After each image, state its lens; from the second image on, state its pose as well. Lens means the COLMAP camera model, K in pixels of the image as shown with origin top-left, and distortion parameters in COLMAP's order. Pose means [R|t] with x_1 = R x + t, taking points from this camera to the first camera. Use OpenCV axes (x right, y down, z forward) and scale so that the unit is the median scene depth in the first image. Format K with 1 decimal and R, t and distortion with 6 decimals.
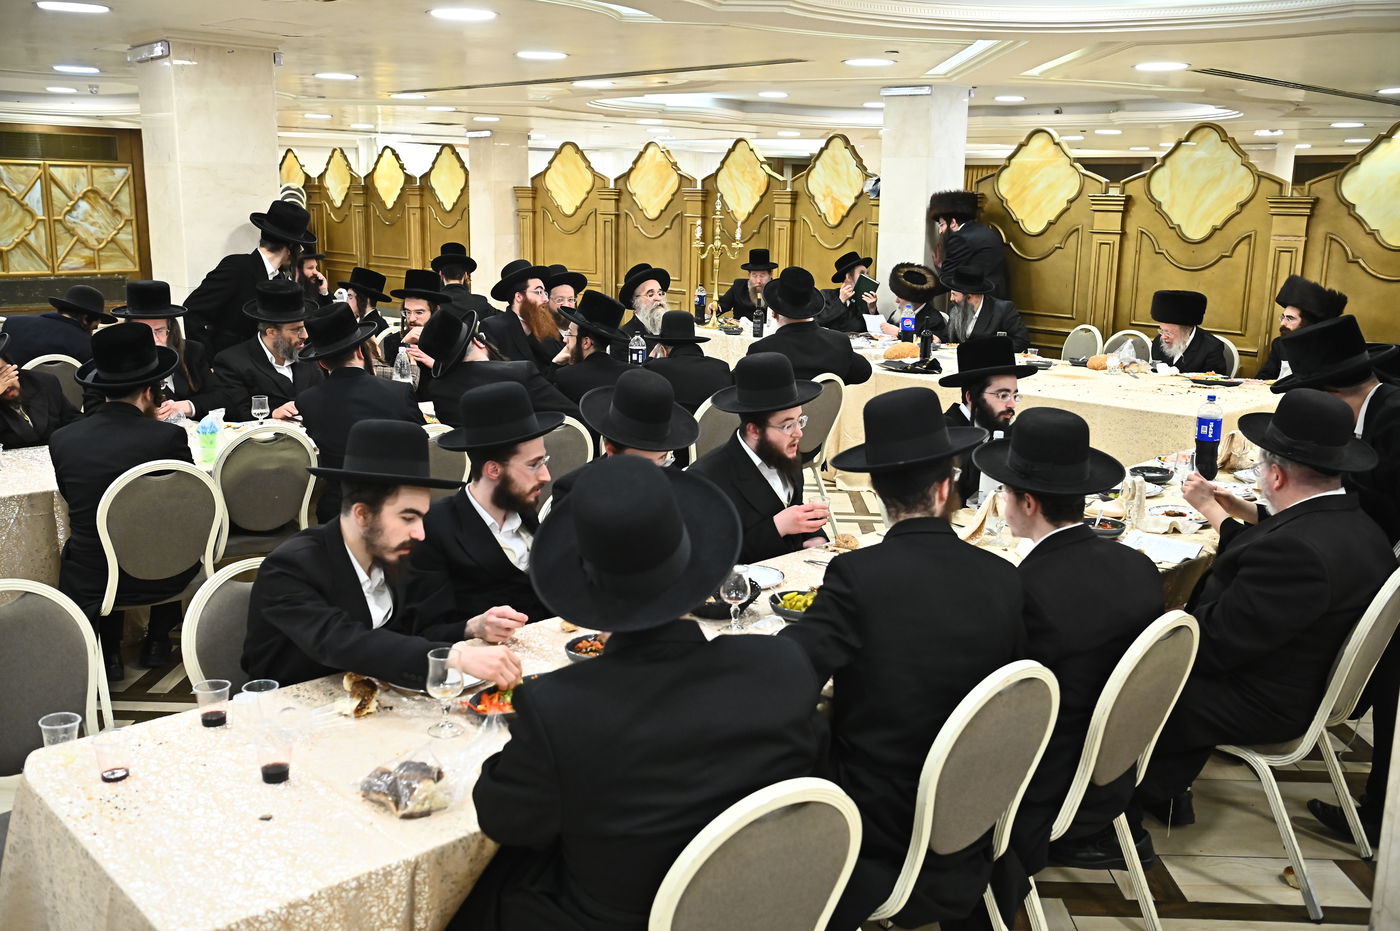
lens RADIAL K [[1316.2, 0, 700.0], [0, 1316.2, 465.5], [0, 0, 1]] dist [0.010400, 0.016179]
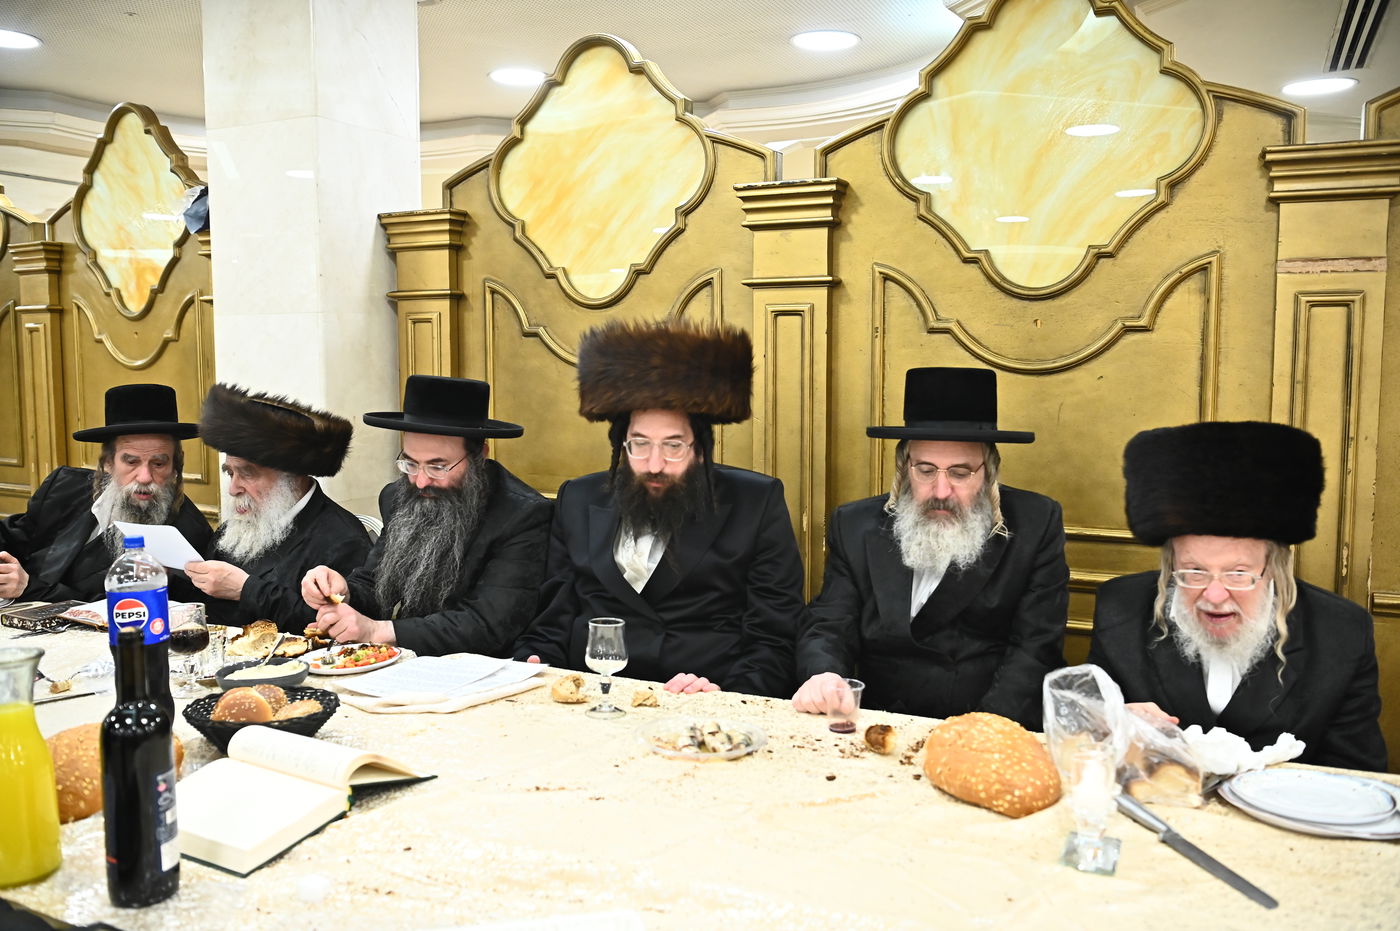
lens RADIAL K [[1166.3, 0, 700.0], [0, 1166.3, 465.5], [0, 0, 1]] dist [-0.044124, 0.040920]
pose [[0.935653, -0.054629, 0.348668, 0.171198], [0.091681, 0.991653, -0.090654, -0.100624], [-0.340806, 0.116786, 0.932852, 0.725787]]
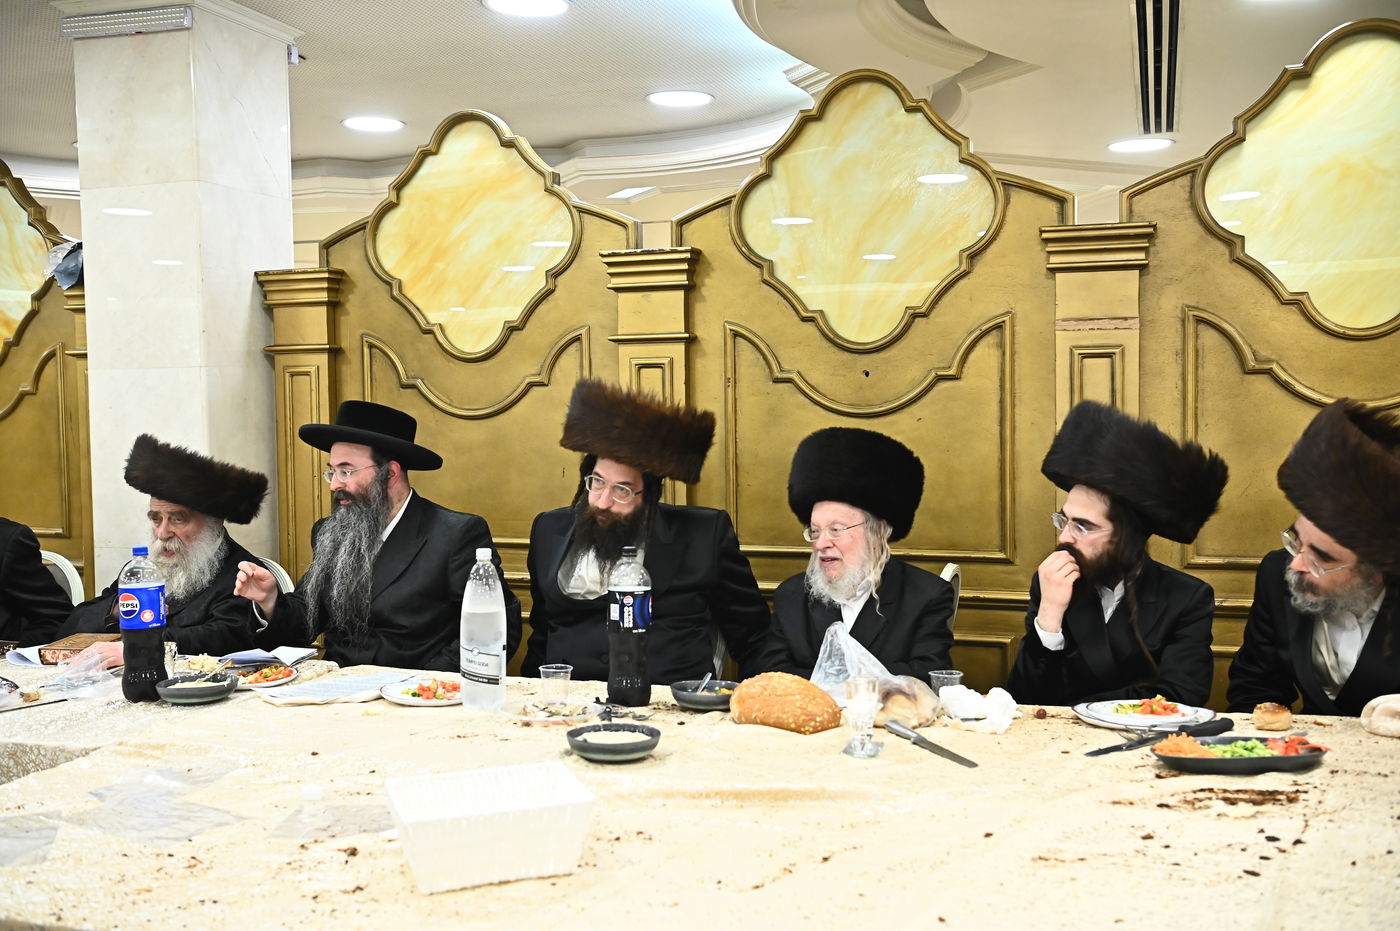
lens RADIAL K [[1387.6, 0, 700.0], [0, 1387.6, 465.5], [0, 0, 1]] dist [0.011296, 0.015181]
pose [[0.890300, -0.051979, 0.452398, 0.124220], [0.122032, 0.984360, -0.127055, -0.081705], [-0.438719, 0.168324, 0.882719, 0.627769]]
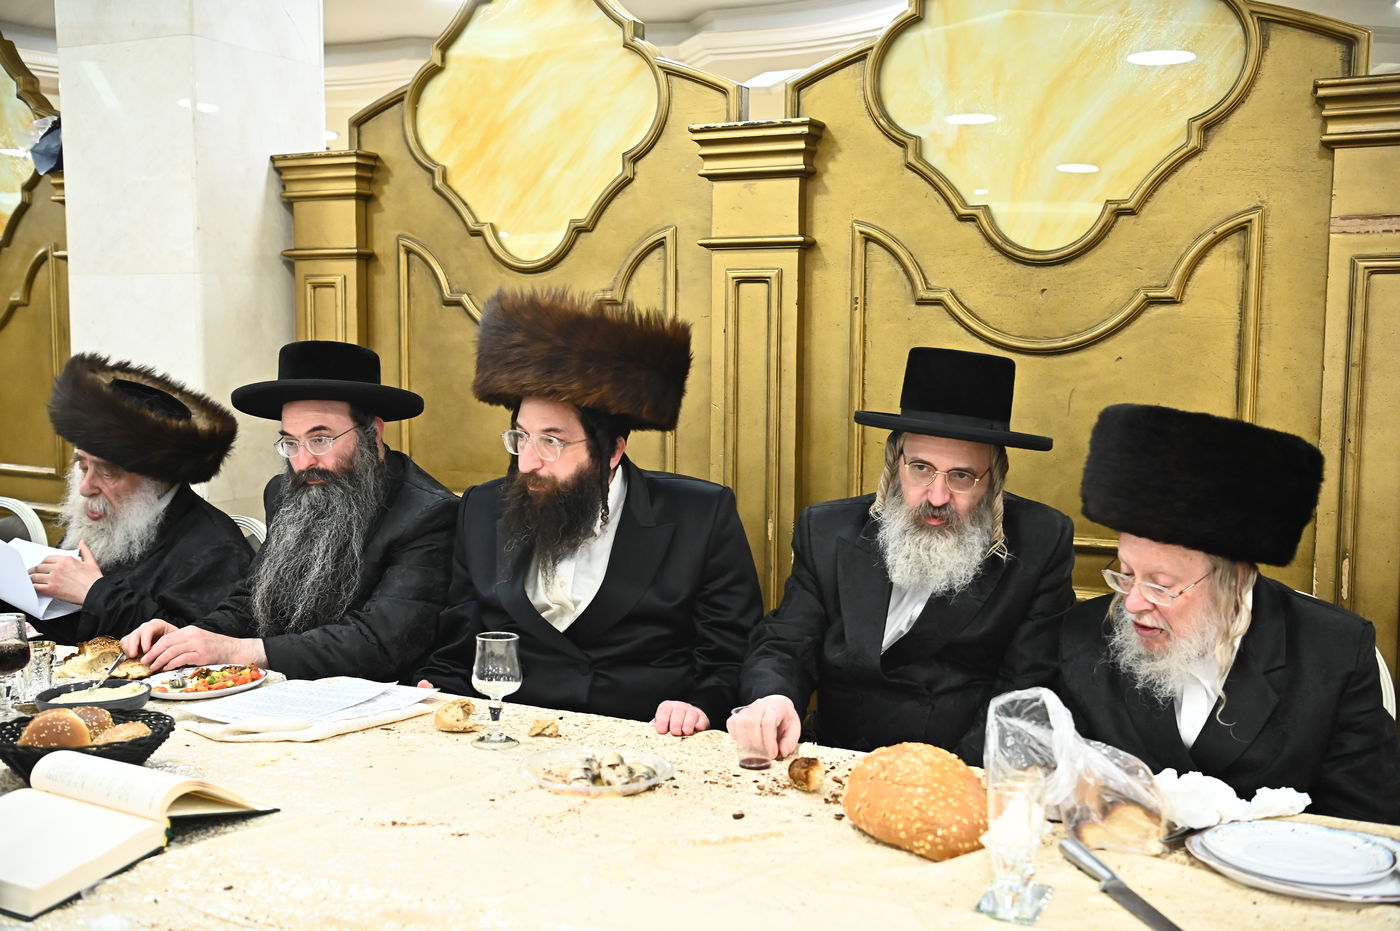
lens RADIAL K [[1443.8, 0, 700.0], [0, 1443.8, 465.5], [0, 0, 1]] dist [0.010809, 0.118129]
pose [[0.939144, -0.044395, 0.340643, 0.181867], [0.081375, 0.992141, -0.095045, -0.095595], [-0.333747, 0.116980, 0.935376, 0.708144]]
